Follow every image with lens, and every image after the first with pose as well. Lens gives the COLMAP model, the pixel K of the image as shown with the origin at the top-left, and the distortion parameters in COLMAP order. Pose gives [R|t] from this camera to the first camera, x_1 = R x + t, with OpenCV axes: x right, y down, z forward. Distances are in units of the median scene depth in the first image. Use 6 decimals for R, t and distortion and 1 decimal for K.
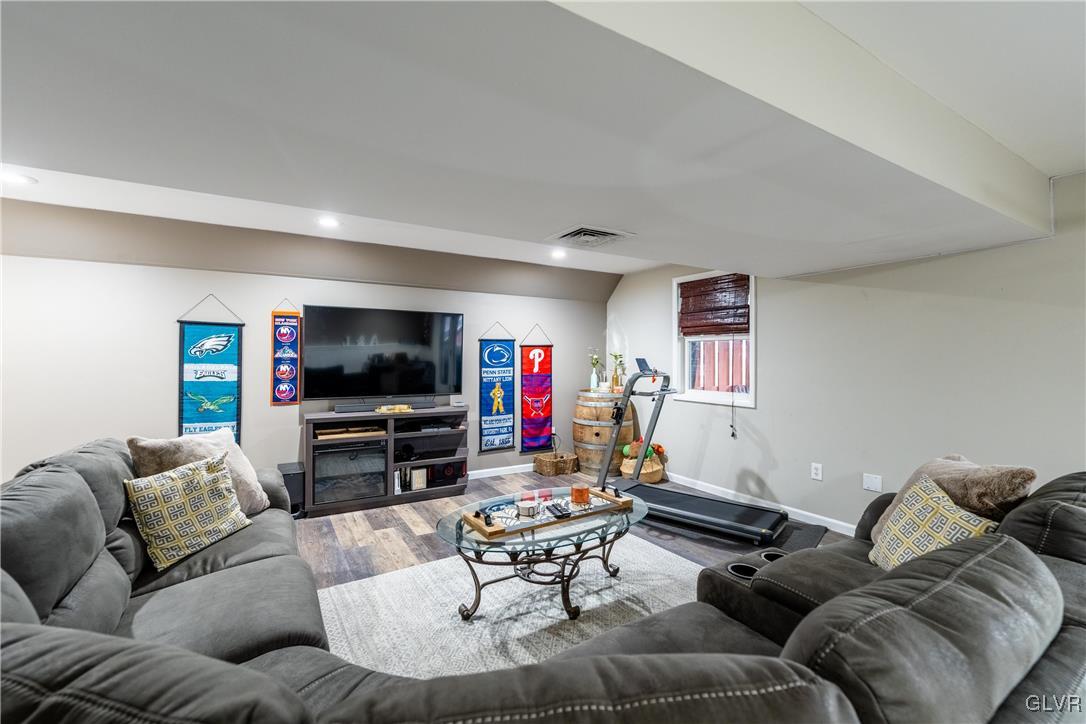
lens RADIAL K [[455.5, 0, 538.3], [0, 455.5, 354.9], [0, 0, 1]] dist [0.001345, 0.000007]
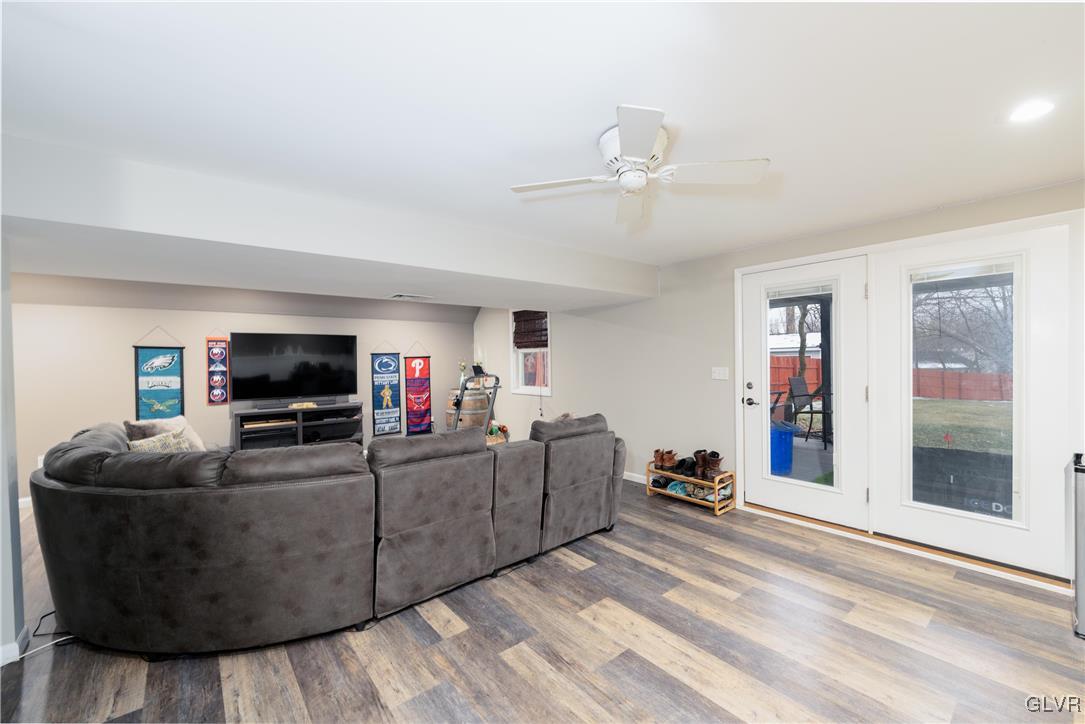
lens RADIAL K [[455.1, 0, 547.5], [0, 455.1, 363.8], [0, 0, 1]] dist [0.001345, 0.000007]
pose [[0.991496, -0.021285, 0.128384, 0.237417], [0.019600, 0.999705, 0.014371, -0.013446], [-0.128652, -0.011732, 0.991620, -0.453123]]
